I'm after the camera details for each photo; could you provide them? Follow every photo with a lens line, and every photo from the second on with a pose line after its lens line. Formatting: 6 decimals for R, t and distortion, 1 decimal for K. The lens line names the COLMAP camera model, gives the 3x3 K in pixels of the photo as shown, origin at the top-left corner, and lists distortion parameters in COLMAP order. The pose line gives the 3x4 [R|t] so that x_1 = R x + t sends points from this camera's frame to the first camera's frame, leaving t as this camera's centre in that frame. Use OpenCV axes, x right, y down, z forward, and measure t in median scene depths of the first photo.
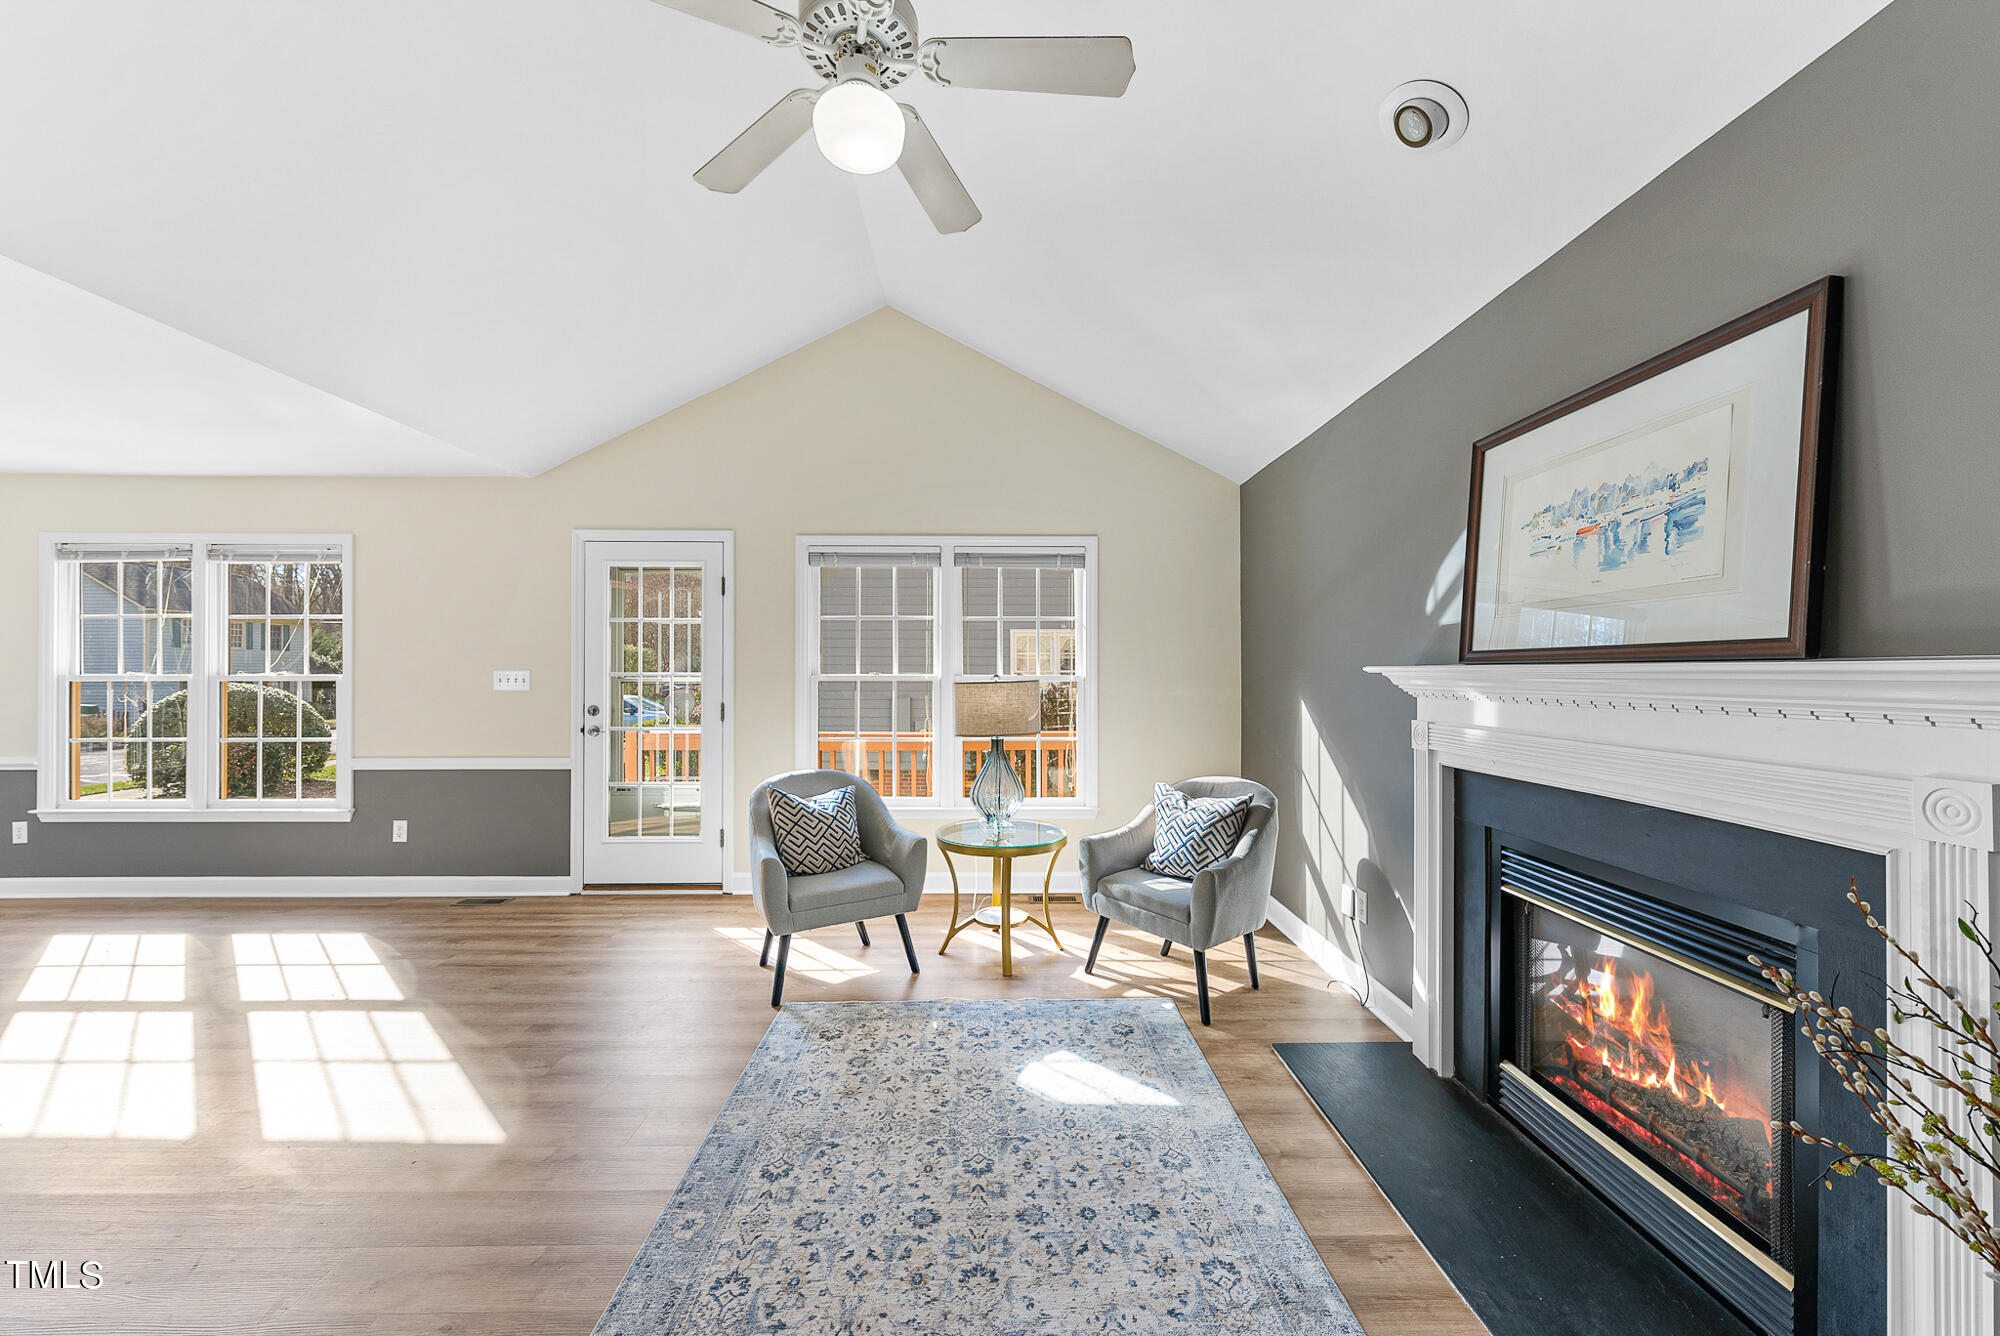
lens RADIAL K [[763.0, 0, 1000.8], [0, 763.0, 662.4], [0, 0, 1]] dist [-0.001095, -0.000016]
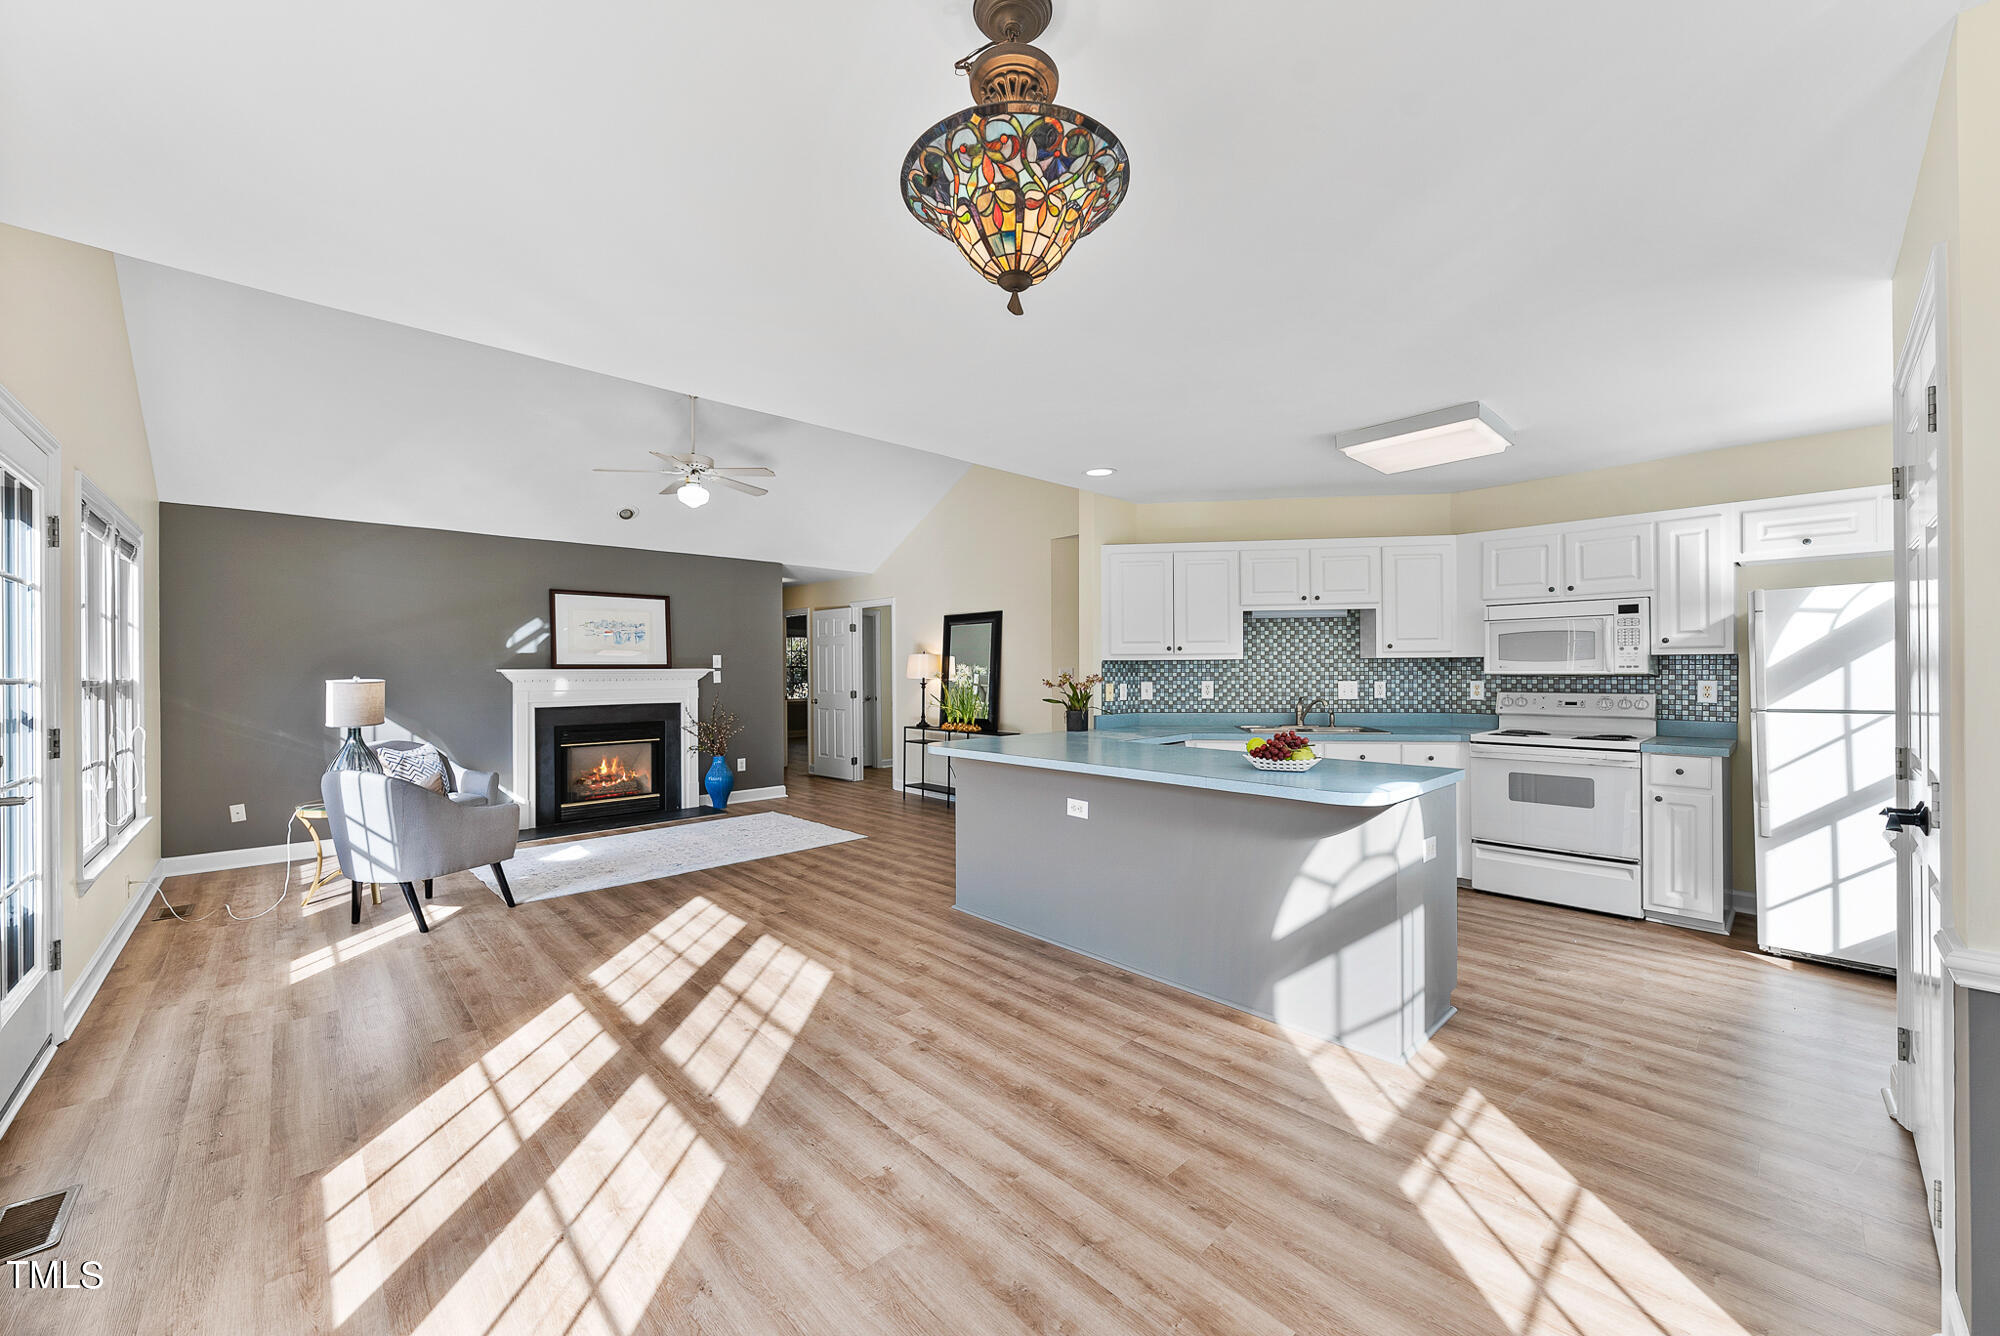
lens RADIAL K [[763.0, 0, 999.3], [0, 763.0, 667.8], [0, 0, 1]] dist [-0.001095, -0.000016]
pose [[-0.674464, 0.003347, 0.738301, -2.446592], [0.001193, 0.999993, -0.003444, 0.010875], [-0.738307, -0.001442, -0.674463, 1.605864]]
